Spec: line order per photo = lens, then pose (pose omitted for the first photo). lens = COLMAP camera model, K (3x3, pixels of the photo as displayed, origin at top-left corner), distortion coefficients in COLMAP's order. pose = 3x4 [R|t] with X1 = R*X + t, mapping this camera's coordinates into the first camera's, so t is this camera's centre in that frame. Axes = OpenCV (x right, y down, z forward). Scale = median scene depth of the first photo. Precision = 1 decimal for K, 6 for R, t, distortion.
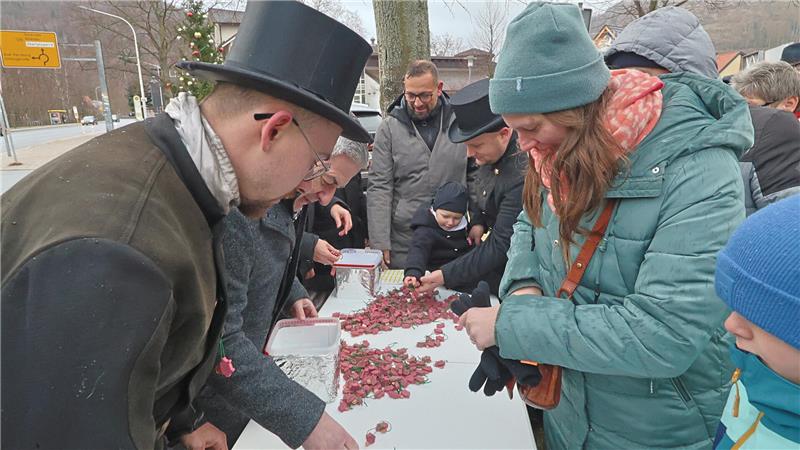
lens RADIAL K [[732.6, 0, 400.0], [0, 732.6, 224.8], [0, 0, 1]] dist [-0.016659, -0.003125]
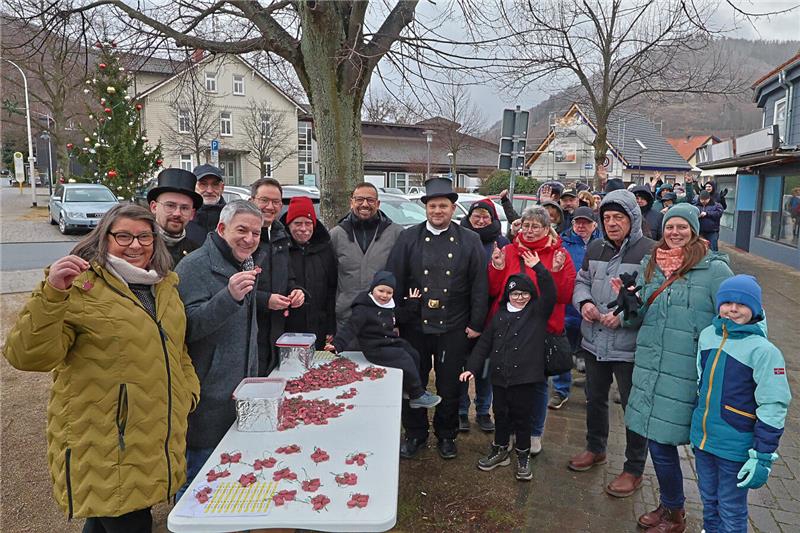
lens RADIAL K [[440.0, 0, 399.6], [0, 440.0, 271.3], [0, 0, 1]] dist [-0.004309, -0.001893]
pose [[0.985244, 0.018898, 0.170107, -0.012432], [-0.002413, 0.995320, -0.096602, -0.000948], [-0.171137, 0.094766, 0.980679, 0.193893]]
